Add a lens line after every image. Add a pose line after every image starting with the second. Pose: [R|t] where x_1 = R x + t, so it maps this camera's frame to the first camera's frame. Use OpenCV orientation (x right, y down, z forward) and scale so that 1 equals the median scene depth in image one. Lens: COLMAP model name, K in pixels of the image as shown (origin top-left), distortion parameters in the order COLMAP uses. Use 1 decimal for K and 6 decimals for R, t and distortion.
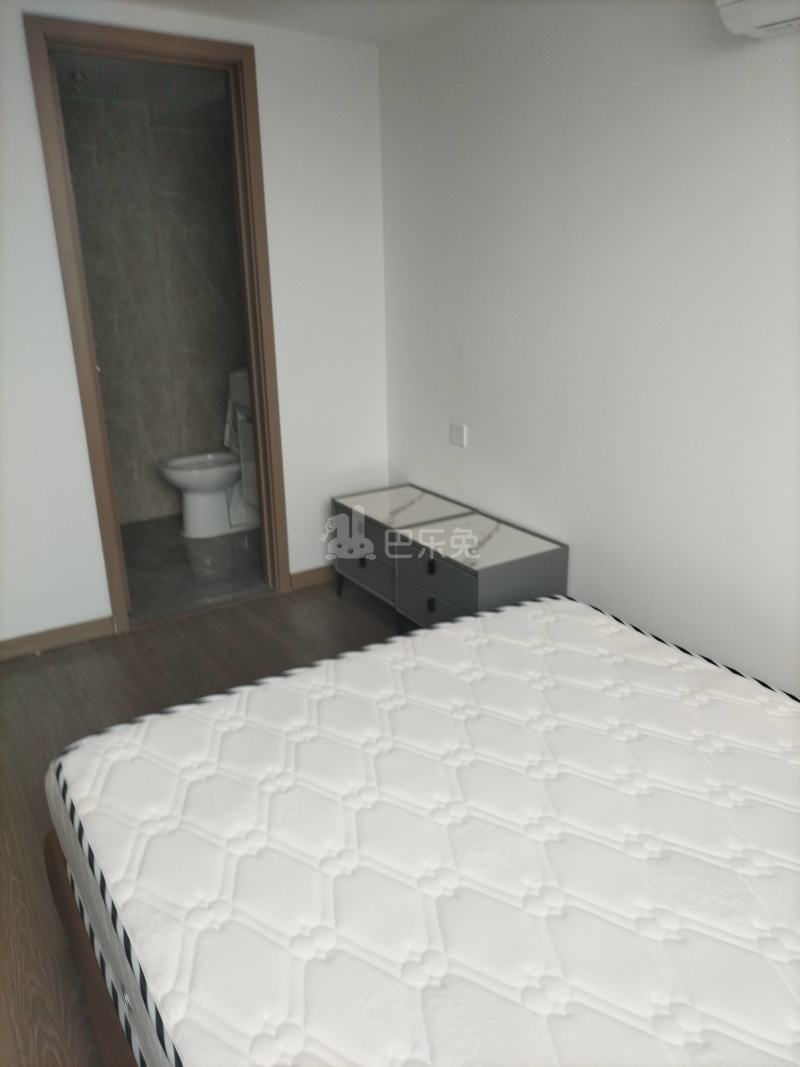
lens RADIAL K [[799.0, 0, 396.6], [0, 799.0, 529.0], [0, 0, 1]] dist [0.032519, -0.000656]
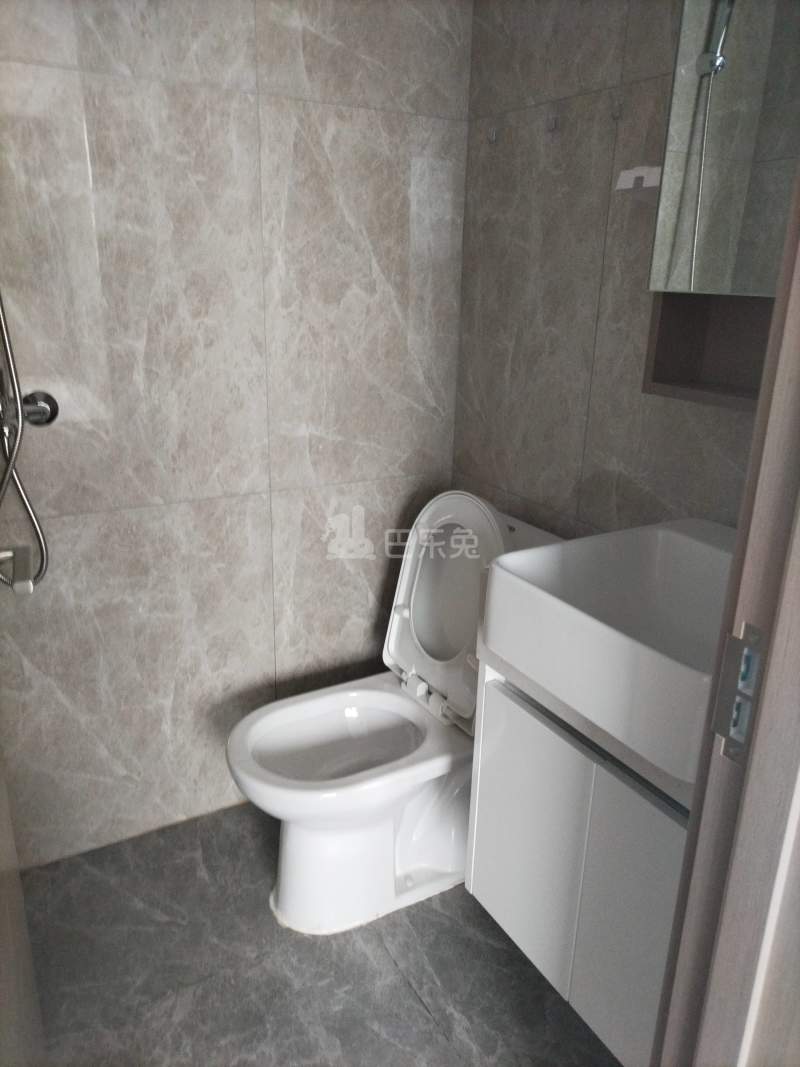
lens RADIAL K [[799.0, 0, 396.6], [0, 799.0, 529.0], [0, 0, 1]] dist [0.032519, -0.000656]
pose [[0.996739, 0.060109, -0.053830, -0.194201], [-0.060529, 0.998147, -0.006212, -0.174428], [0.053357, 0.009450, 0.998531, 0.601661]]
